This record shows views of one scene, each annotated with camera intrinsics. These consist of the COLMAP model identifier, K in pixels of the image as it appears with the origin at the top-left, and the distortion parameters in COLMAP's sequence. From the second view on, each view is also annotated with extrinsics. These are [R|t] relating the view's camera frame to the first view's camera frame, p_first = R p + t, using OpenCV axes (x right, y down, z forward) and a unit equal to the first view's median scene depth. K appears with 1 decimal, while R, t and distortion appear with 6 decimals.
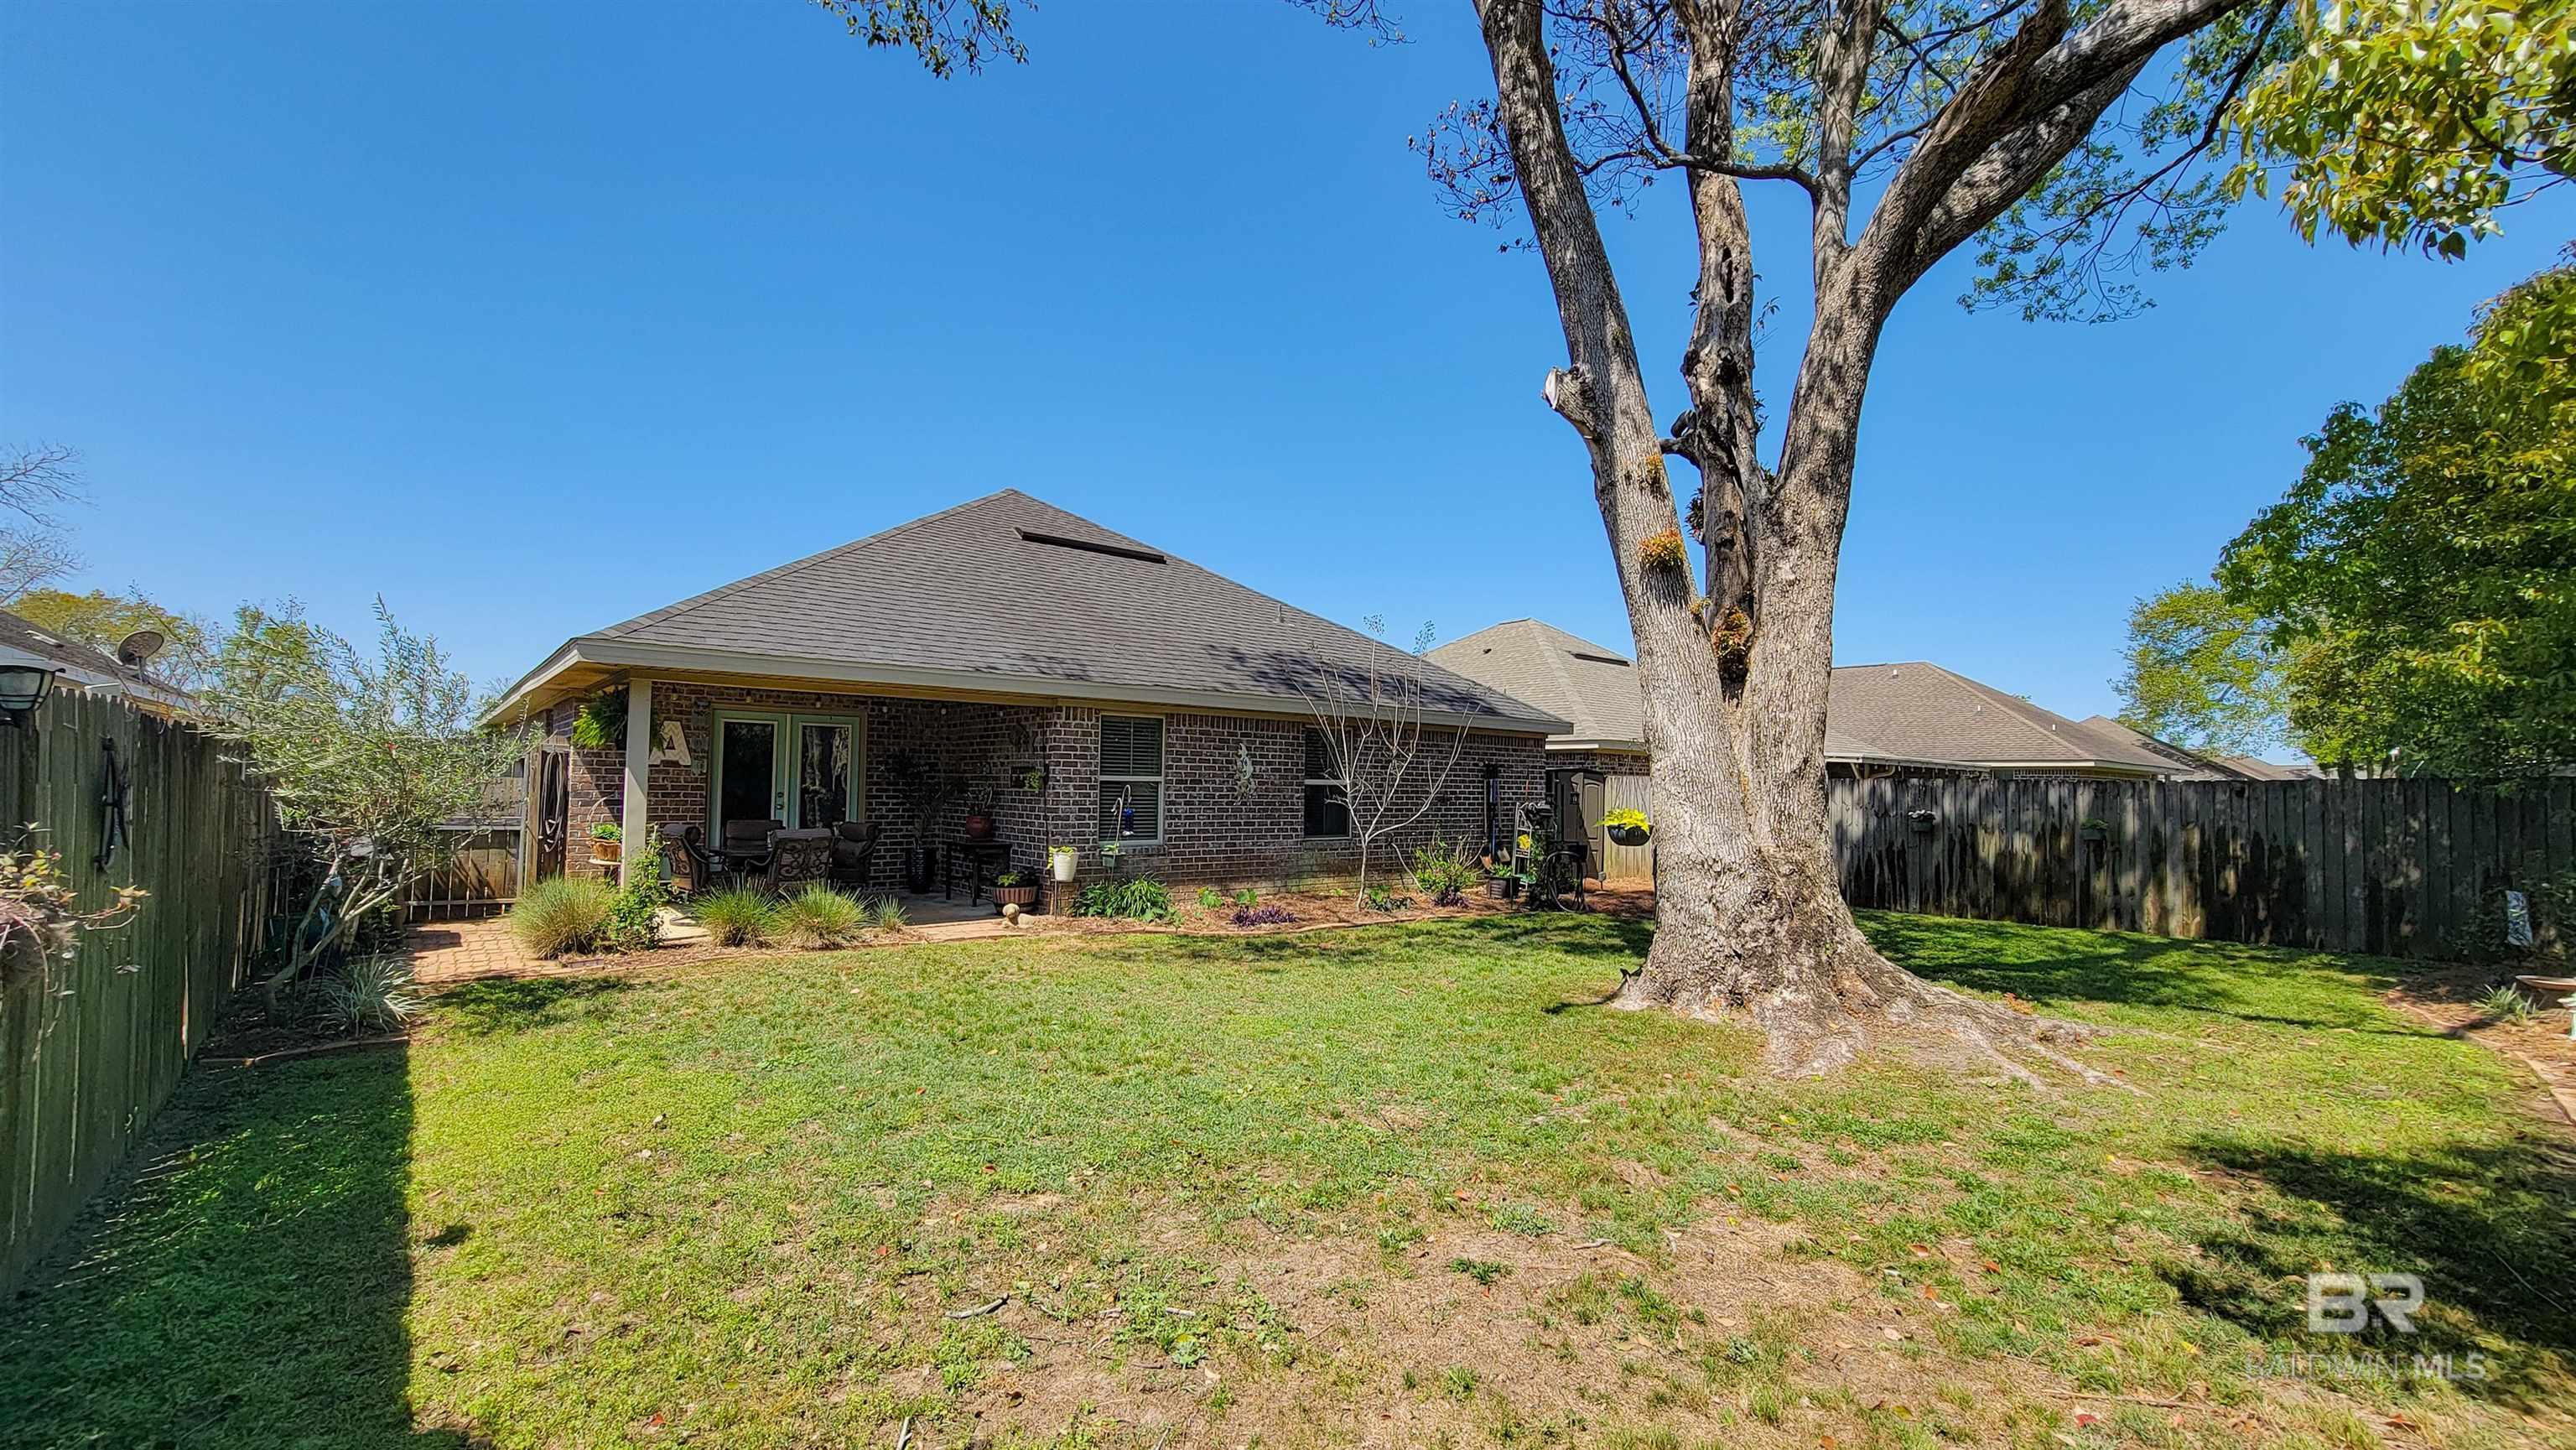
lens RADIAL K [[1048.8, 0, 1299.4], [0, 1048.8, 755.5], [0, 0, 1]] dist [-0.040723, 0.024890]
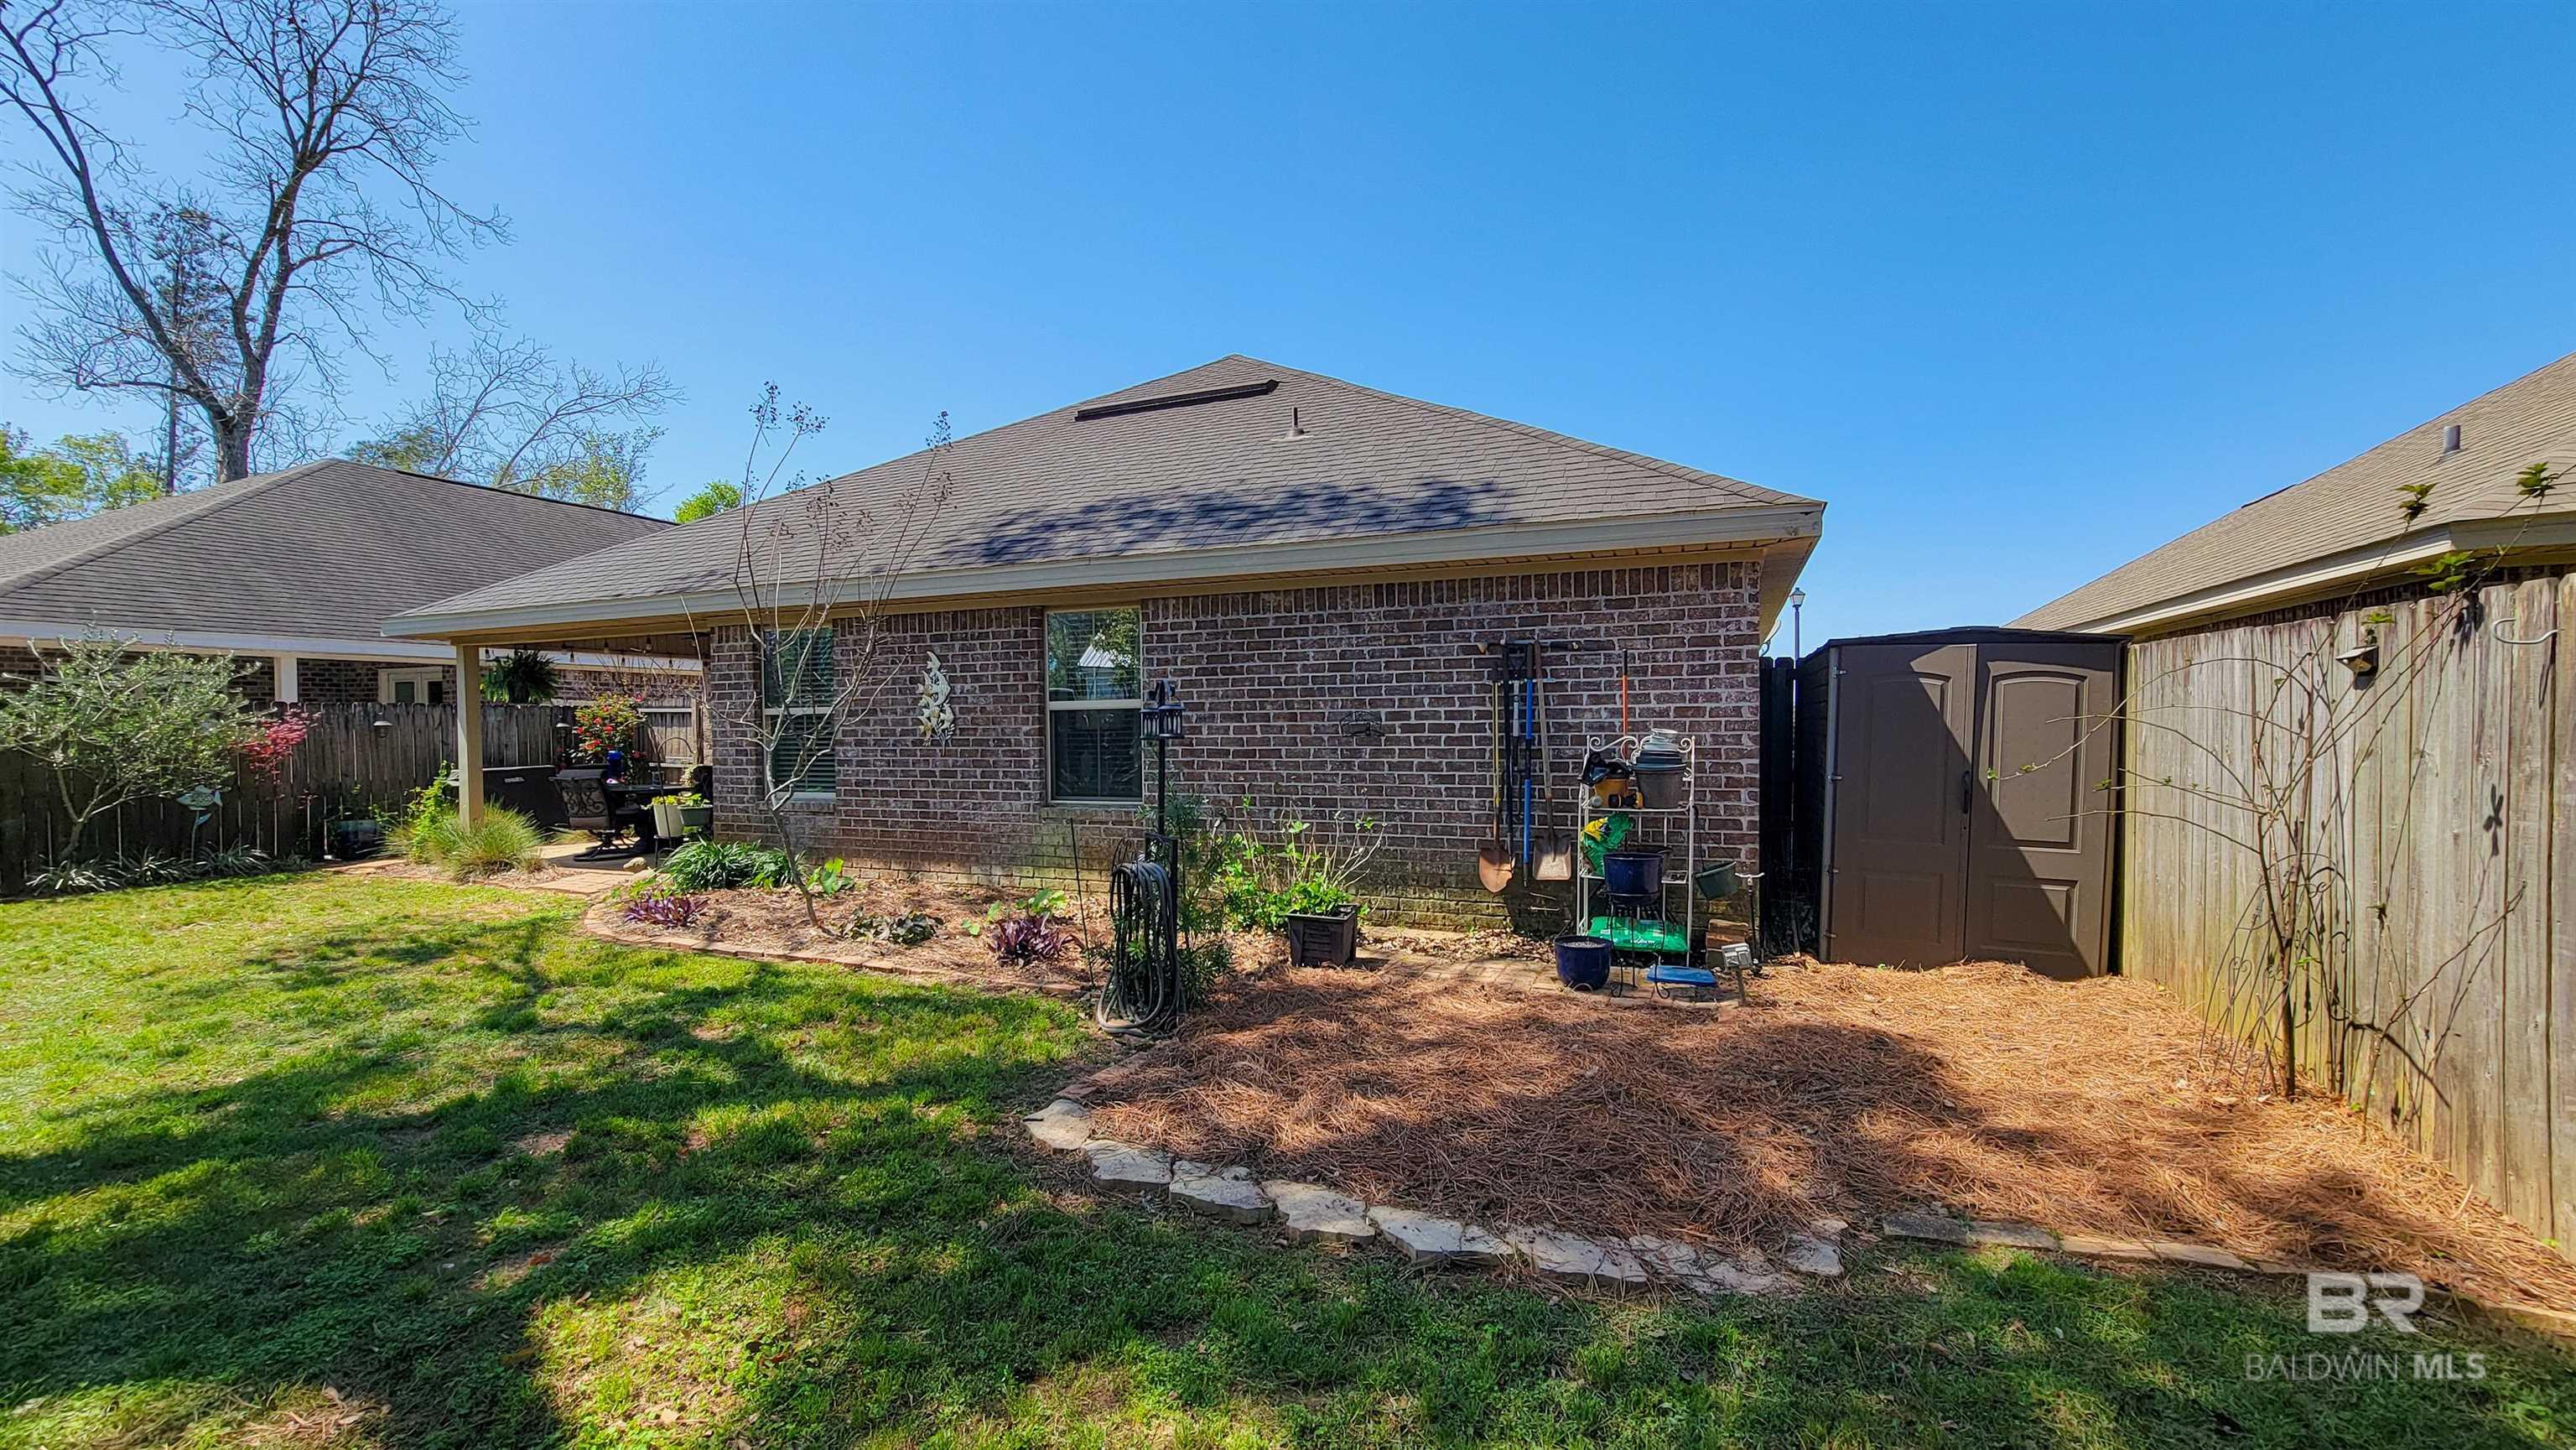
lens RADIAL K [[1073.4, 0, 1295.5], [0, 1073.4, 744.0], [0, 0, 1]] dist [-0.018499, 0.011224]
pose [[0.455571, -0.007330, -0.890169, 0.725155], [0.042213, 0.999019, 0.013378, 0.052975], [0.889198, -0.043672, 0.455434, 1.007831]]
